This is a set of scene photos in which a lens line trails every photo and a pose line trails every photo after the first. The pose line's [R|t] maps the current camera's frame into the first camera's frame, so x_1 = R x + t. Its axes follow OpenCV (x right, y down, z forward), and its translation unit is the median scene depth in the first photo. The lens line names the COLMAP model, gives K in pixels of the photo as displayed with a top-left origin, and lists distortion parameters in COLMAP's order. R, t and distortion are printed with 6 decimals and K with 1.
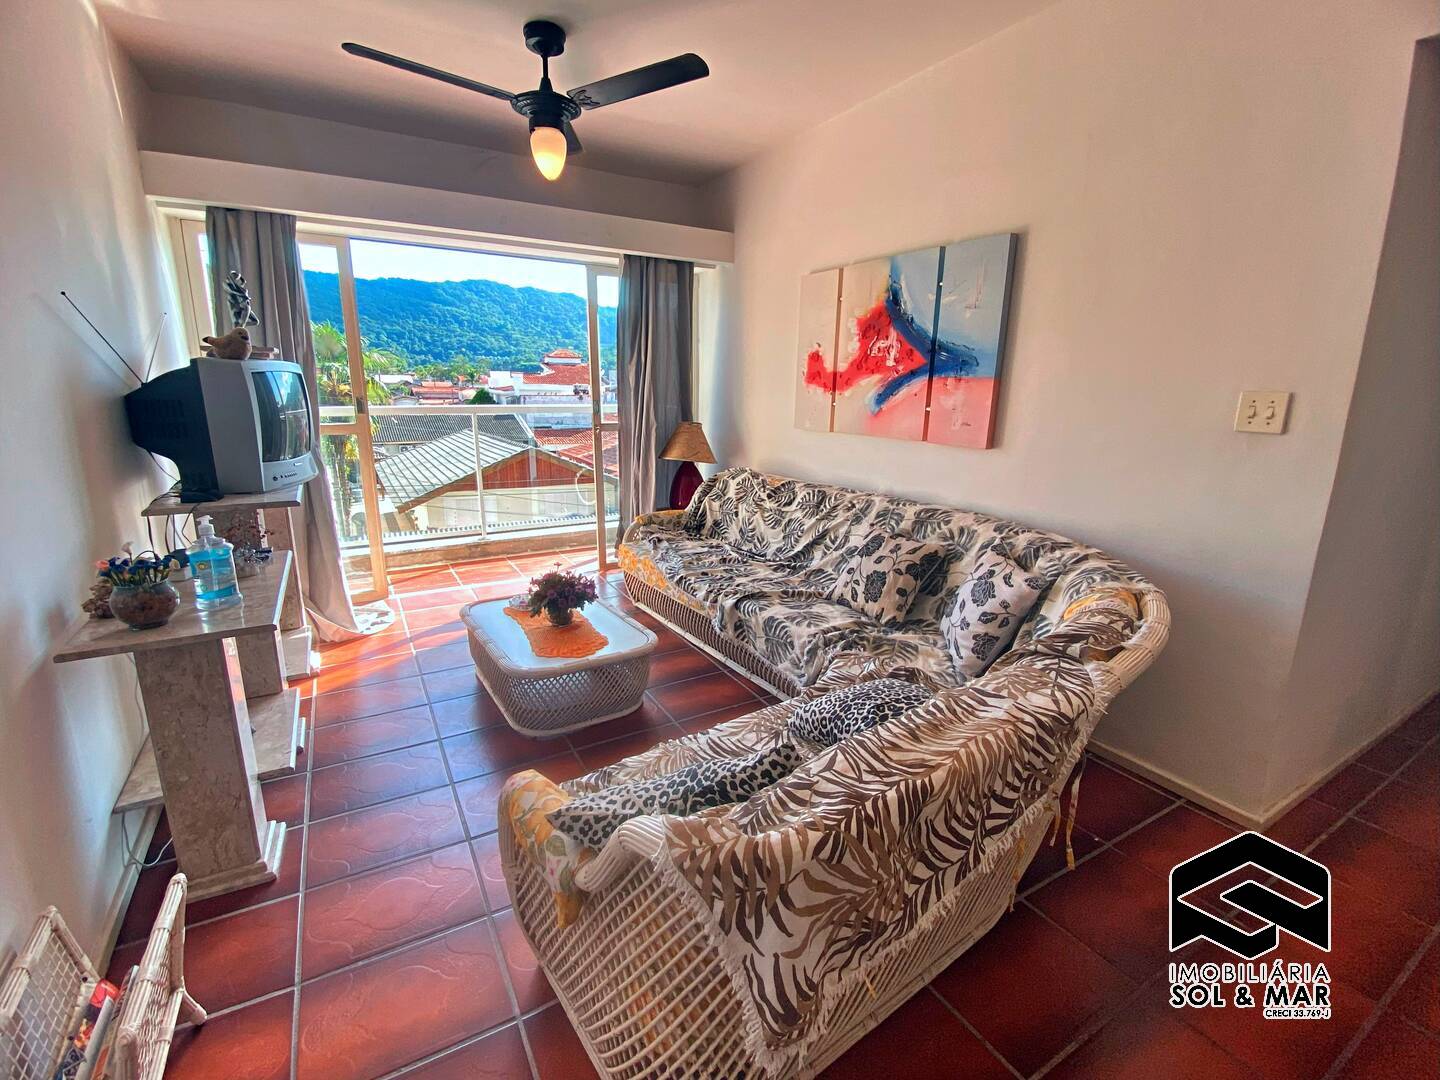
lens RADIAL K [[645.8, 0, 715.7], [0, 645.8, 545.4], [0, 0, 1]] dist [0.014419, -0.000724]
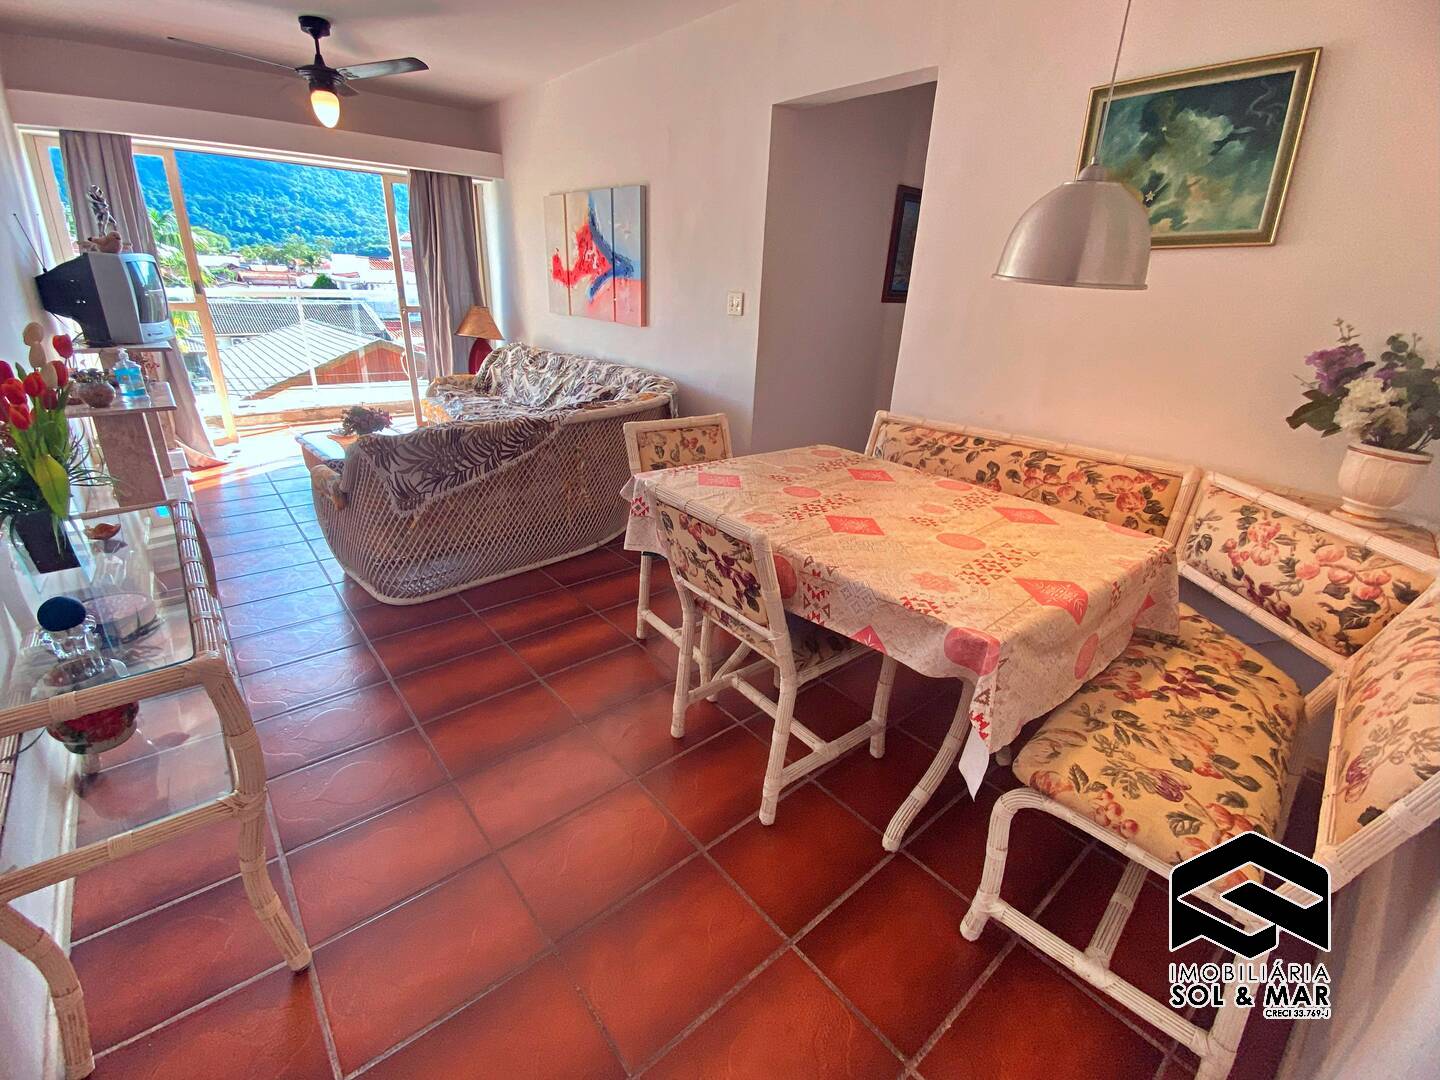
lens RADIAL K [[636.5, 0, 724.7], [0, 636.5, 550.0], [0, 0, 1]] dist [0.011747, -0.018097]
pose [[0.982560, -0.041695, 0.181208, 0.260823], [0.013116, 0.987648, 0.156138, 0.132813], [-0.185480, -0.151038, 0.970971, -0.559122]]
